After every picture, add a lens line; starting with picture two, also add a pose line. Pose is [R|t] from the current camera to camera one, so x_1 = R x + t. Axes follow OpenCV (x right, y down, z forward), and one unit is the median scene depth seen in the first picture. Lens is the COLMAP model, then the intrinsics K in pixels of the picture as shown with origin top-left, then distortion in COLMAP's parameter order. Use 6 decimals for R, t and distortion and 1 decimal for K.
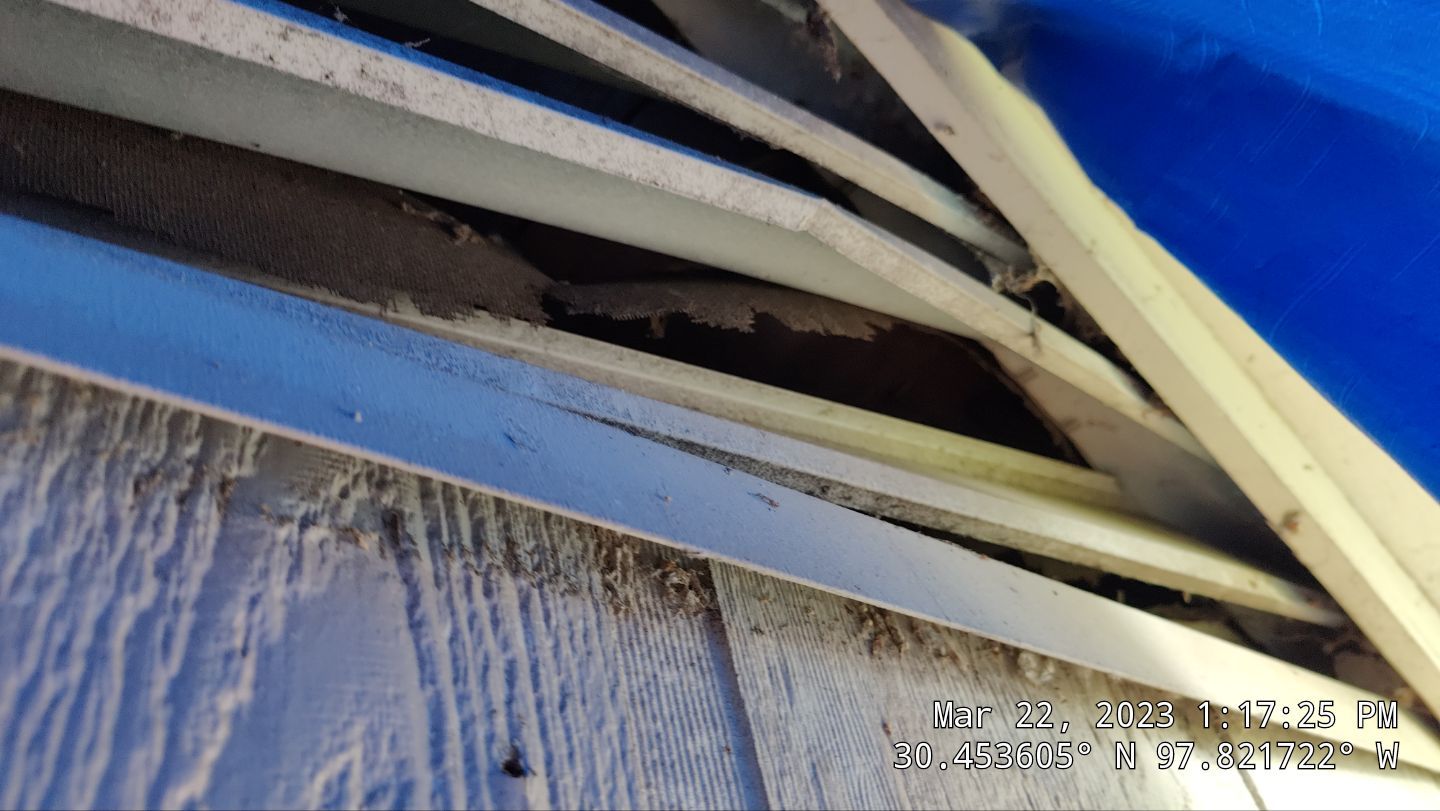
lens RADIAL K [[1008.0, 0, 707.2], [0, 1008.0, 403.0], [0, 0, 1]] dist [0.006050, 0.000492]
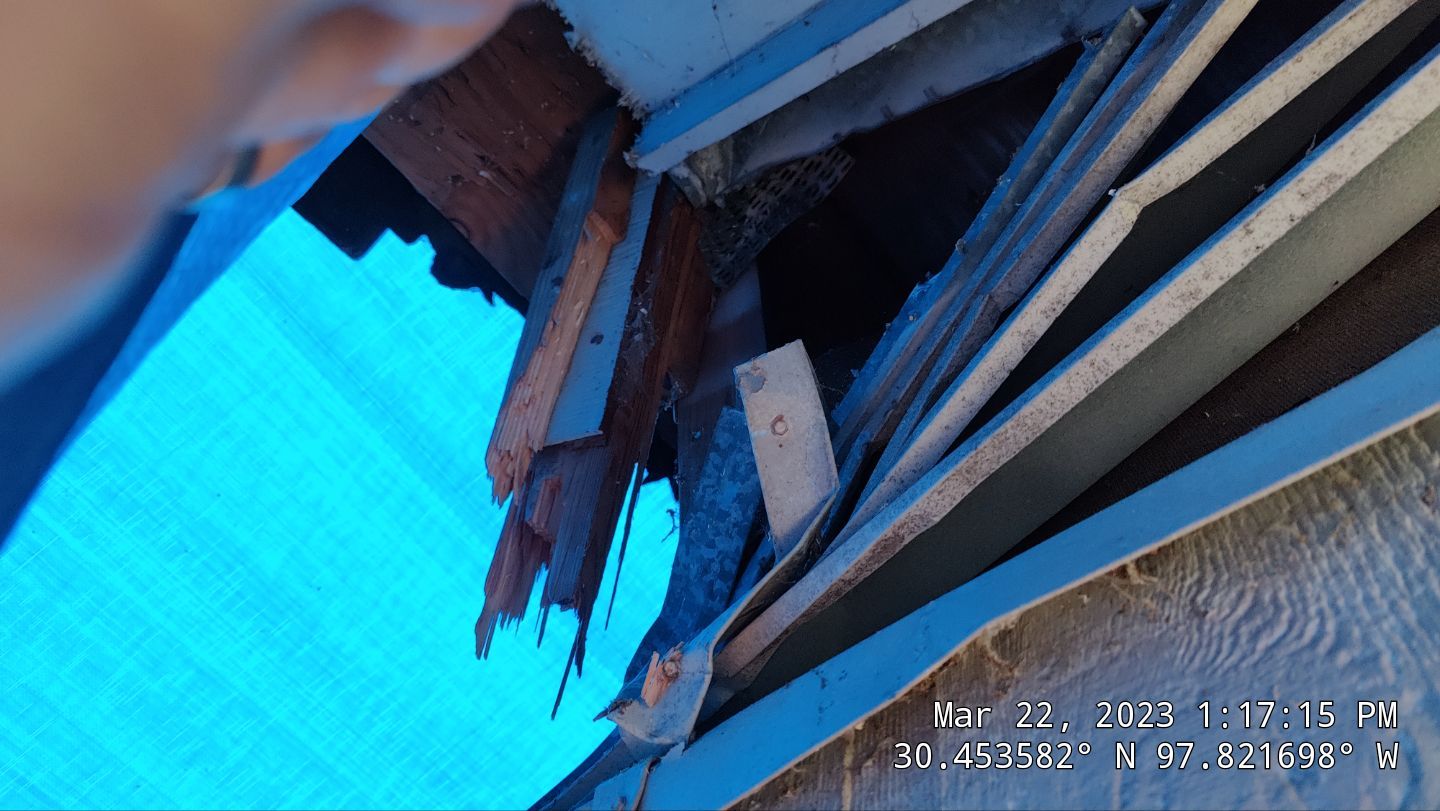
lens RADIAL K [[1008.0, 0, 707.2], [0, 1008.0, 403.0], [0, 0, 1]] dist [0.006050, 0.000492]
pose [[0.097763, -0.711872, -0.695471, 0.336110], [0.500746, 0.639102, -0.583783, 0.248368], [0.860056, -0.291182, 0.418947, -0.339709]]
